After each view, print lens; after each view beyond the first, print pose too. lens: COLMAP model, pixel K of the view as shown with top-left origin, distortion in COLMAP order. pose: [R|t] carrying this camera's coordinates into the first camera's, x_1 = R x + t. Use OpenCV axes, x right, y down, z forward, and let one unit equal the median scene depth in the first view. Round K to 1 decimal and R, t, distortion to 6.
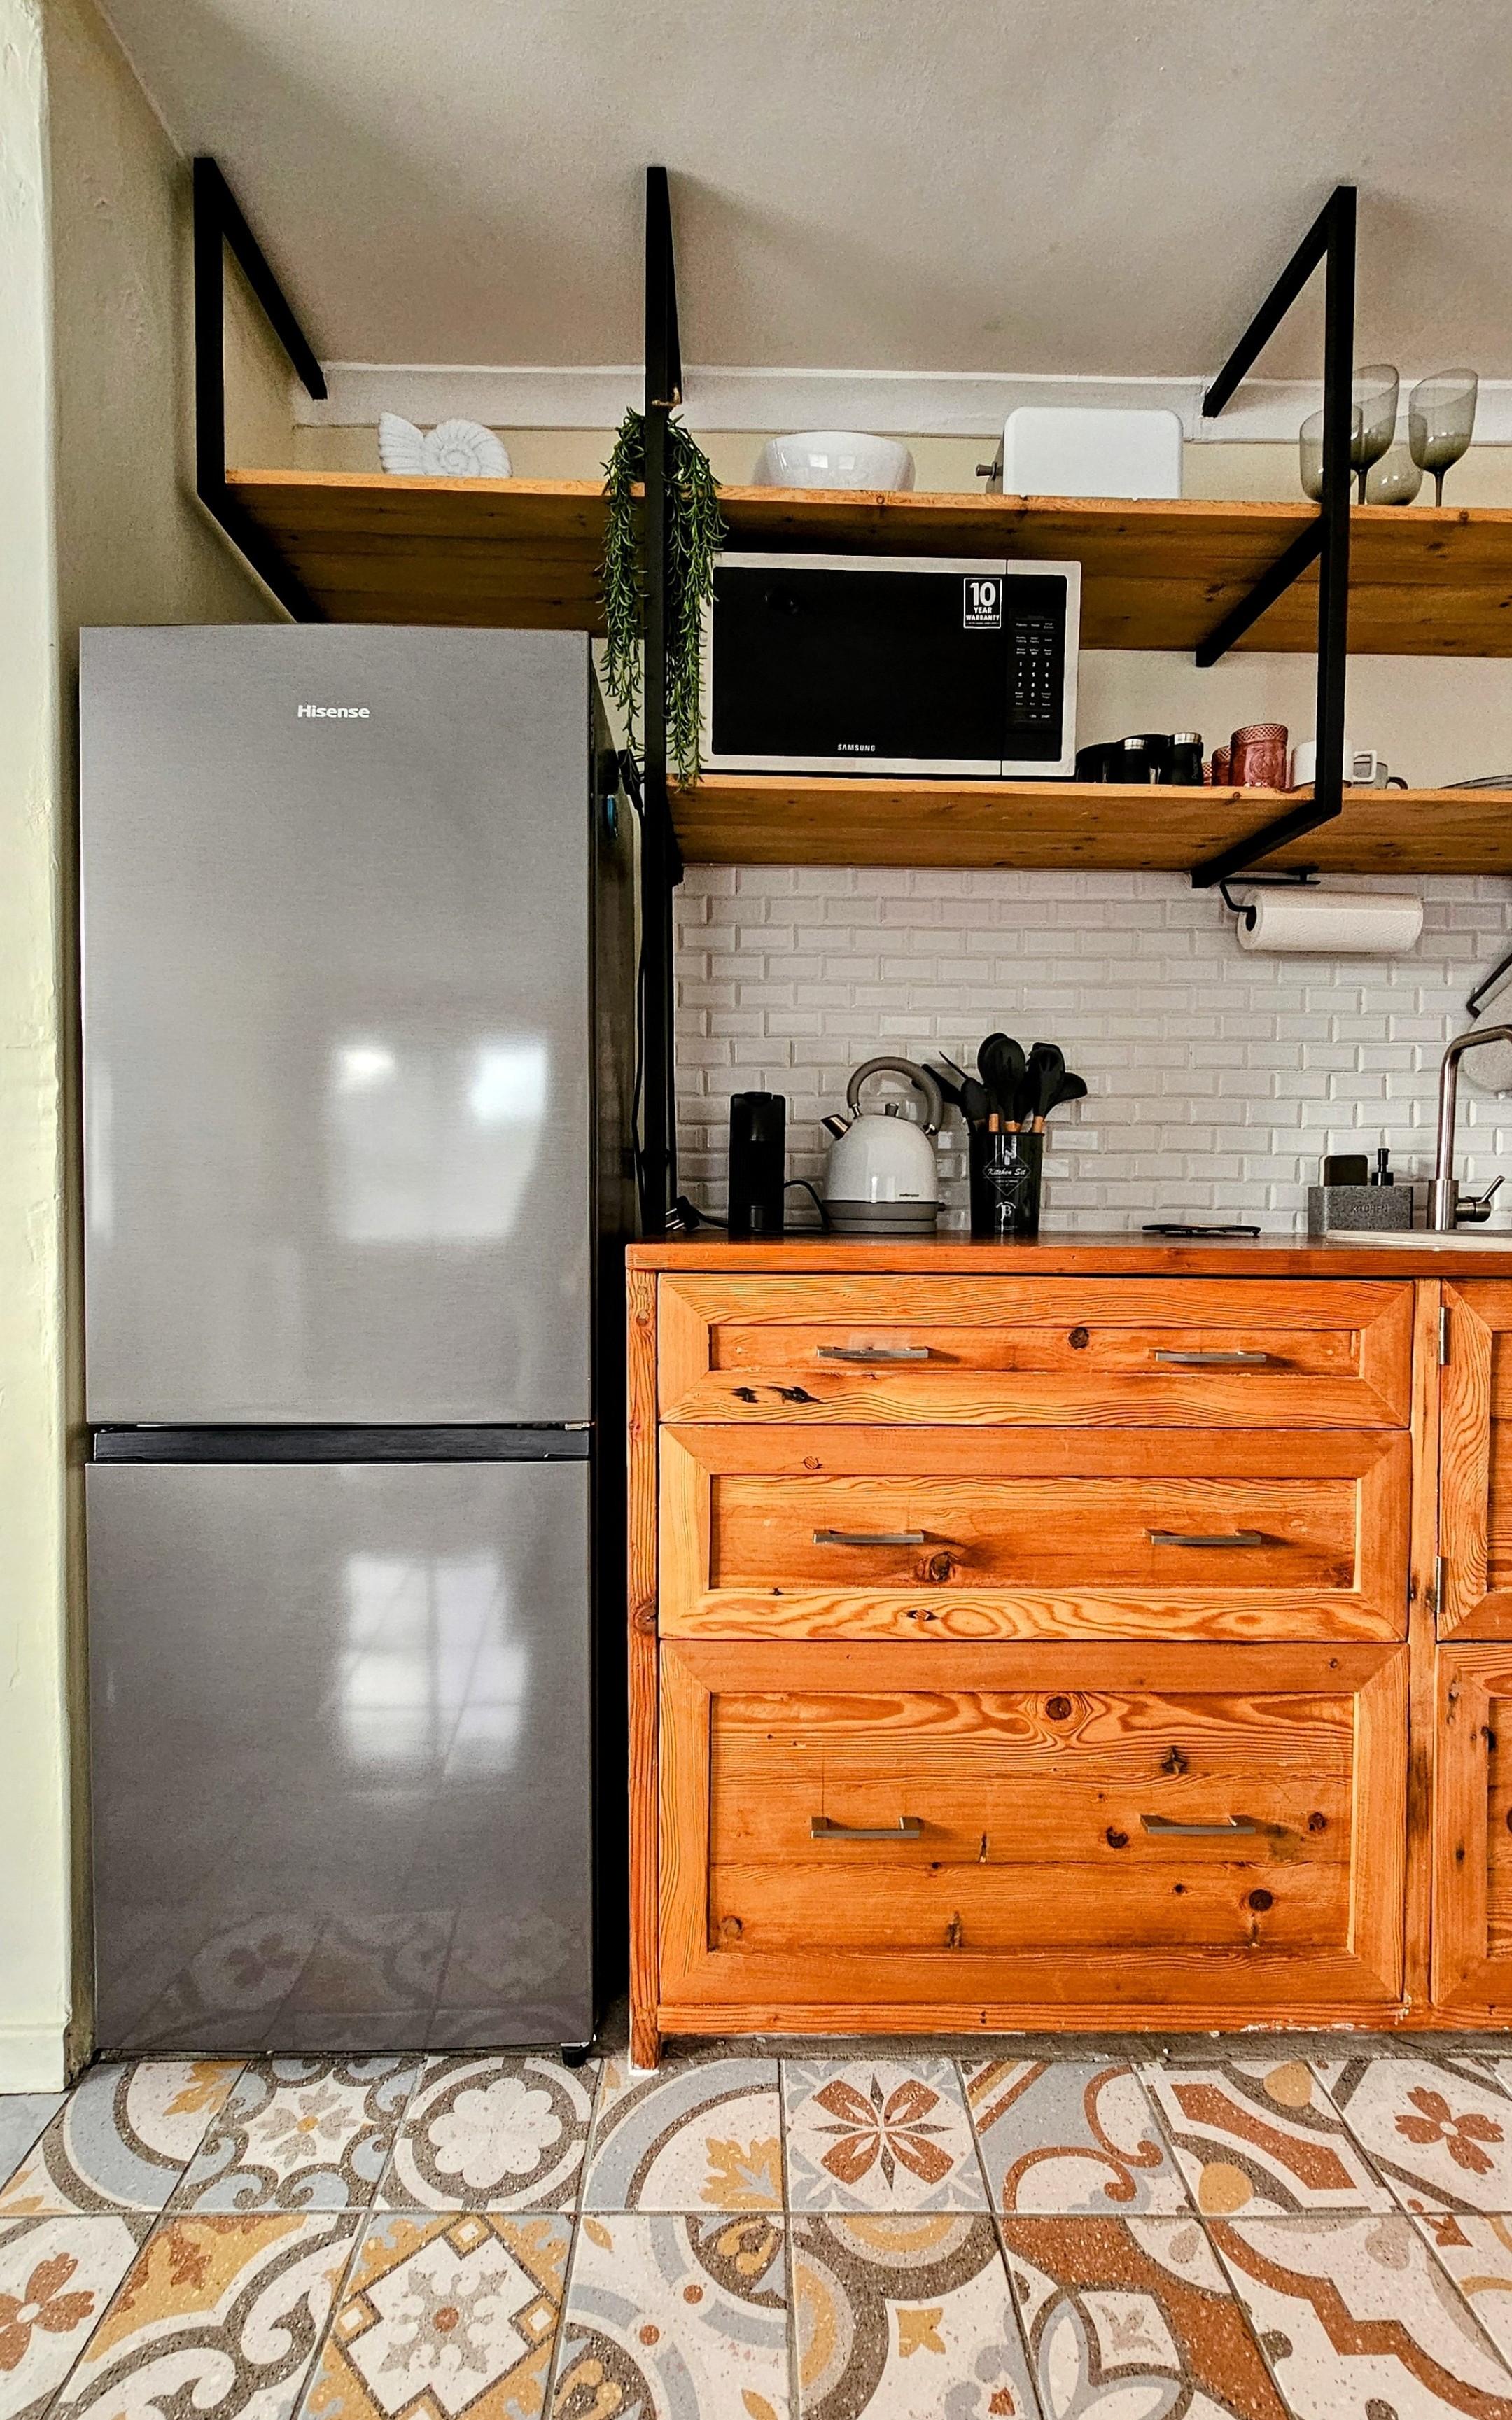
lens RADIAL K [[1127.5, 0, 761.2], [0, 1127.5, 1234.2], [0, 0, 1]] dist [-0.001200, -0.000580]
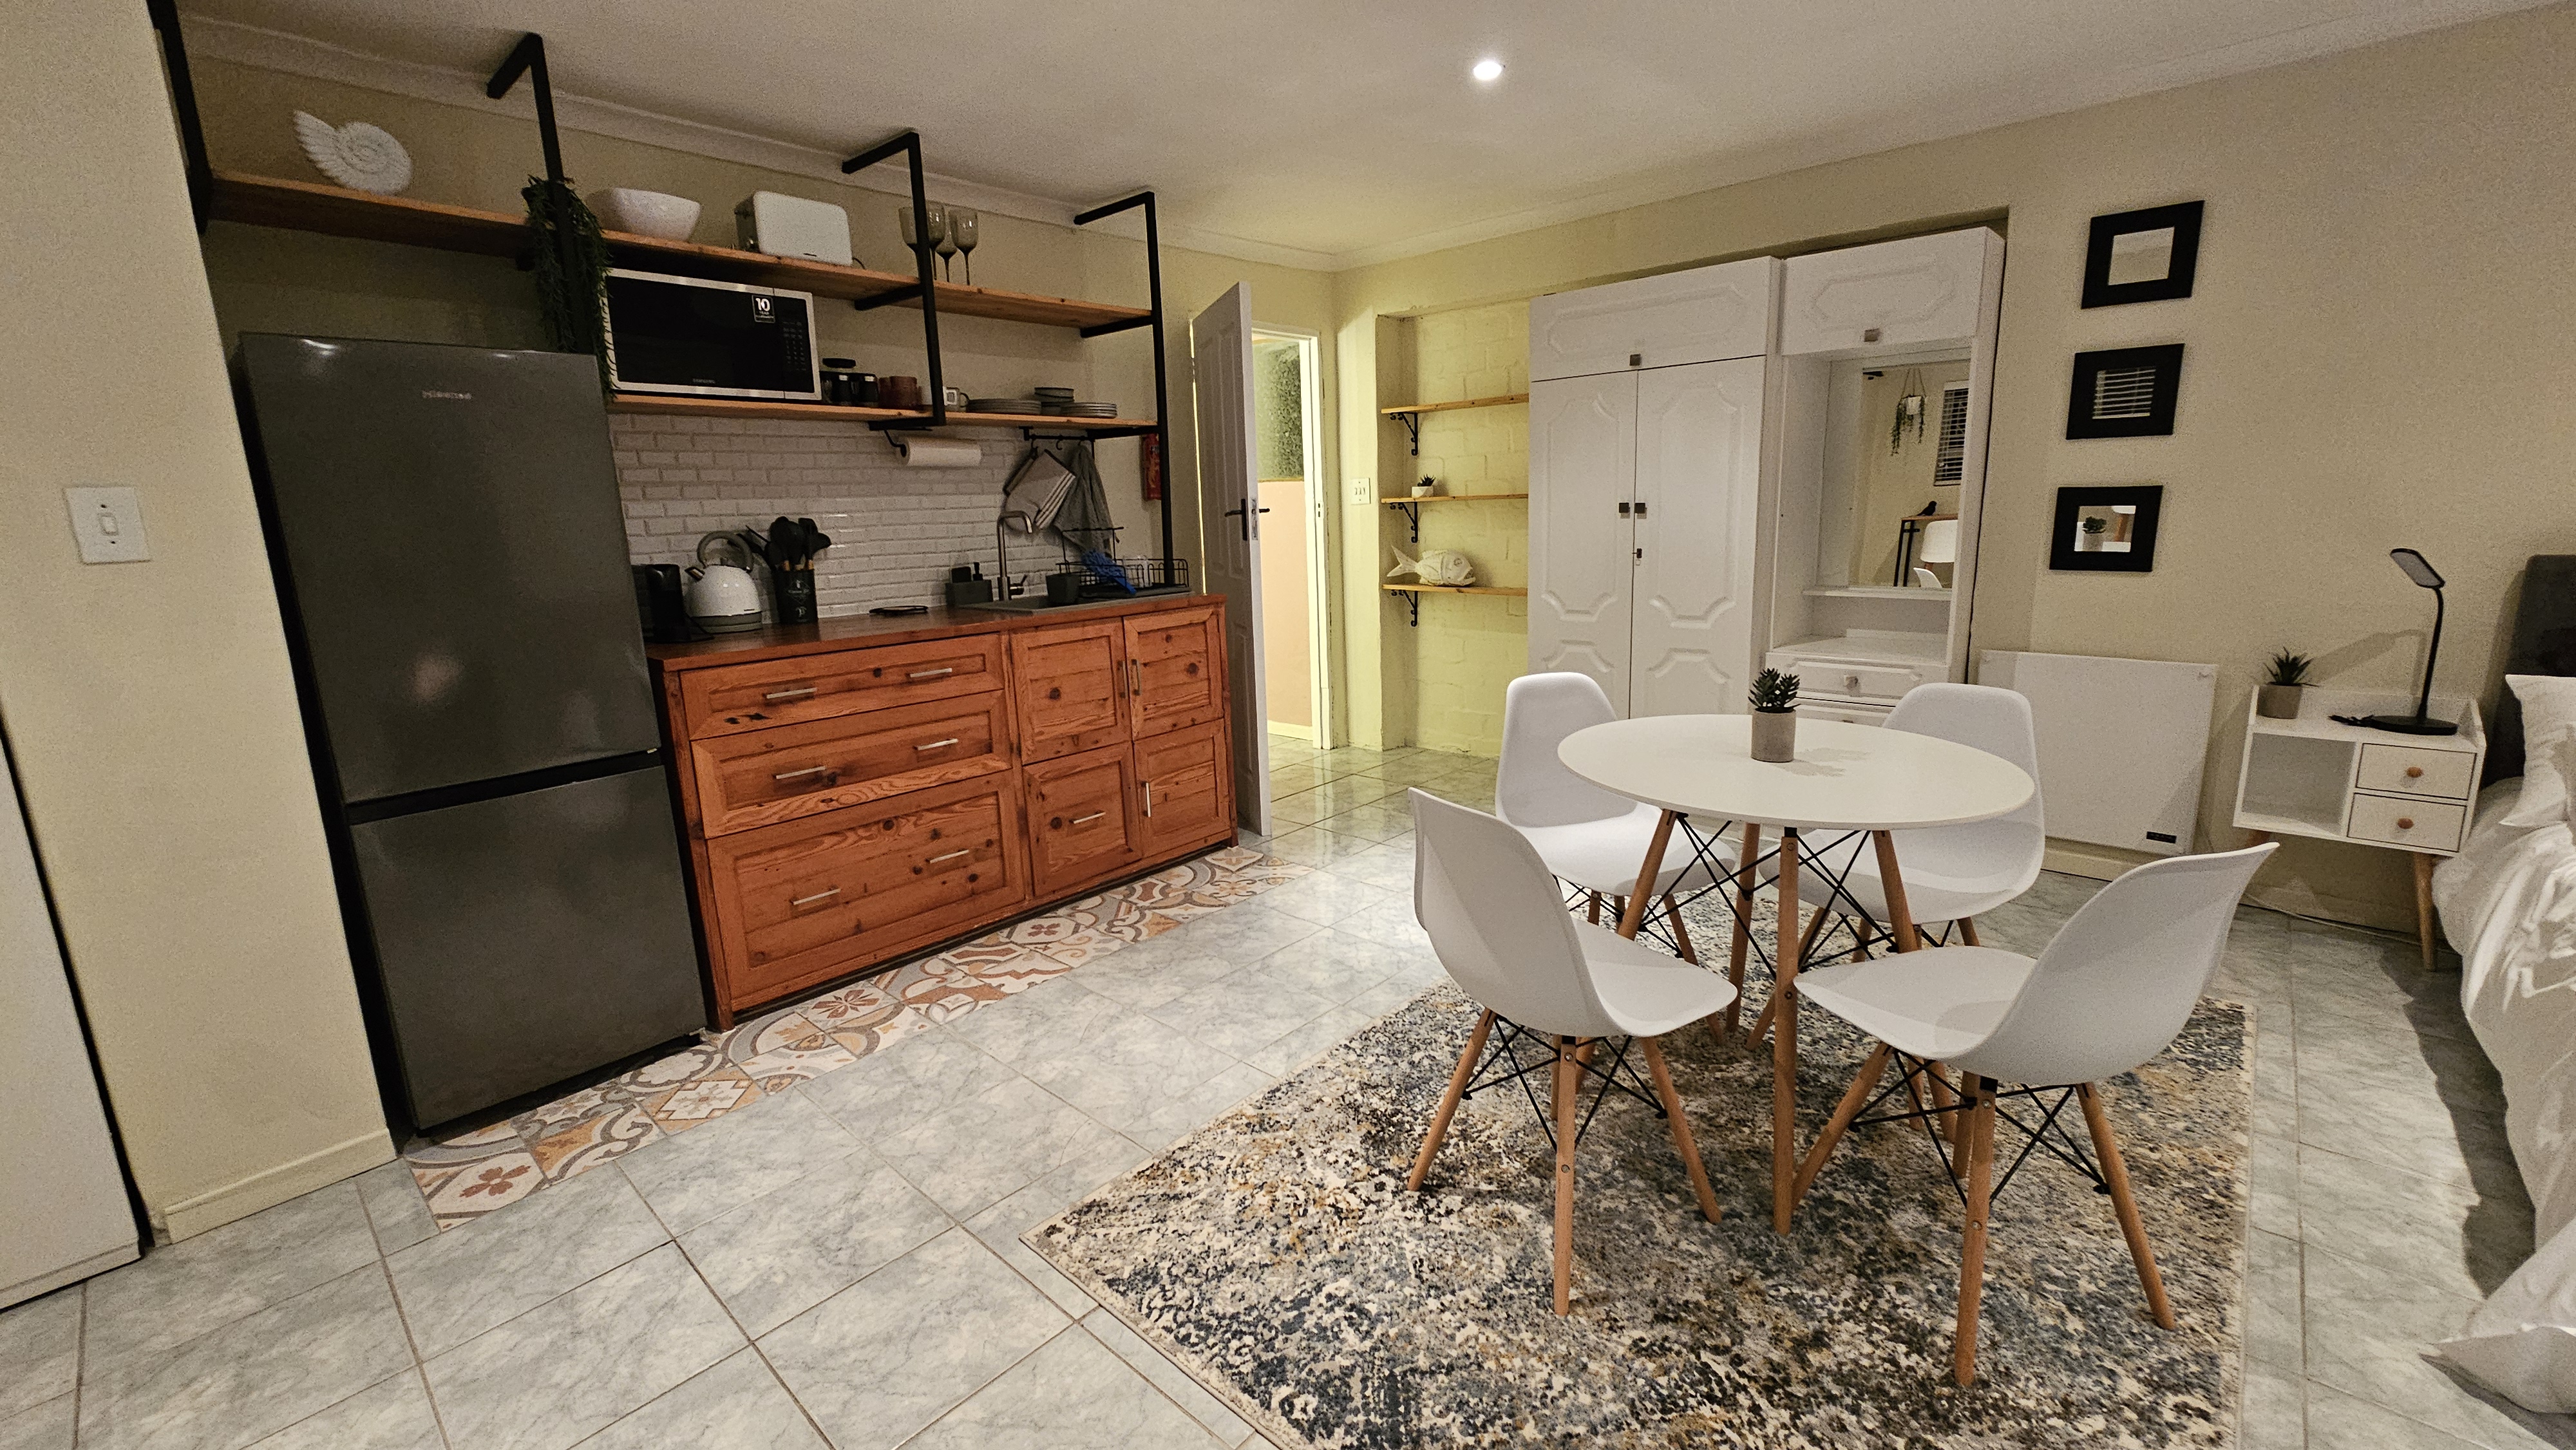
lens RADIAL K [[1047.0, 0, 1300.5], [0, 1047.0, 708.5], [0, 0, 1]] dist [-0.002711, 0.000081]
pose [[0.680938, -0.168896, 0.712599, -0.687675], [0.062918, 0.982937, 0.172847, -0.156953], [-0.729633, -0.072863, 0.679946, -1.145630]]
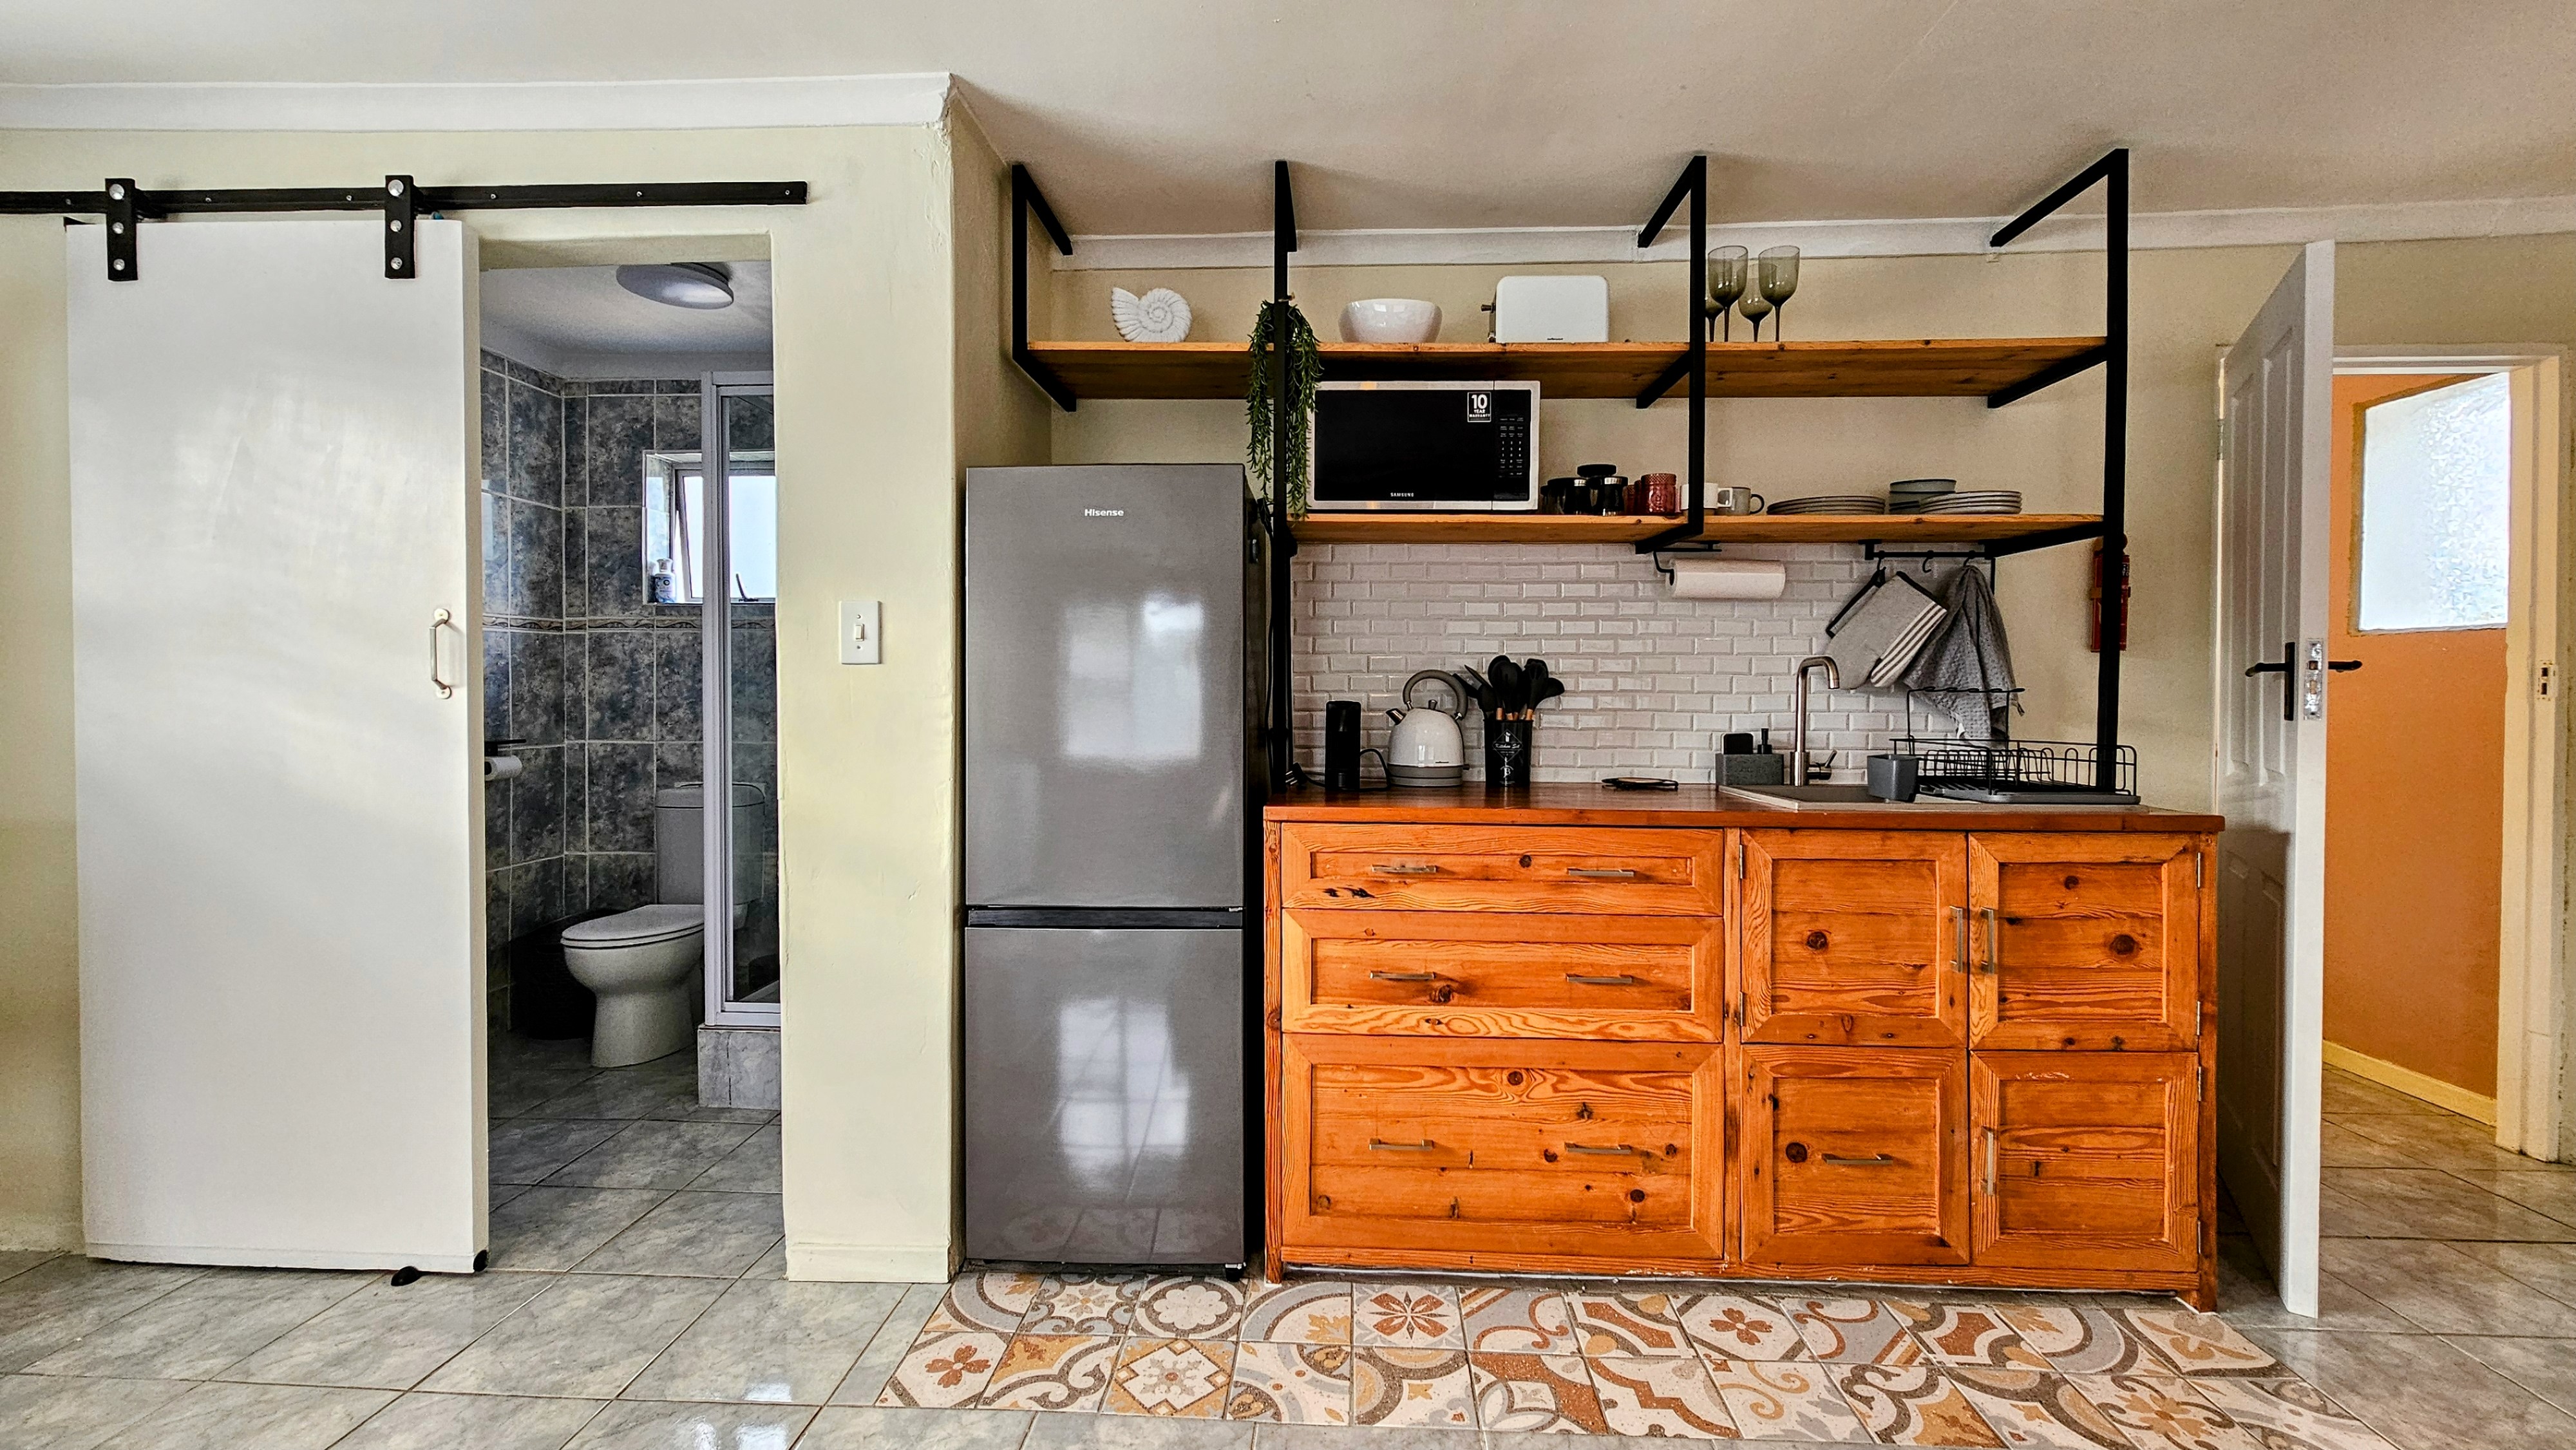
lens RADIAL K [[1047.0, 0, 1306.9], [0, 1047.0, 705.4], [0, 0, 1]] dist [-0.002711, 0.000081]
pose [[0.997937, -0.001622, -0.064187, 0.051427], [-0.000003, 0.999680, -0.025309, -0.104603], [0.064207, 0.025257, 0.997617, -0.616589]]
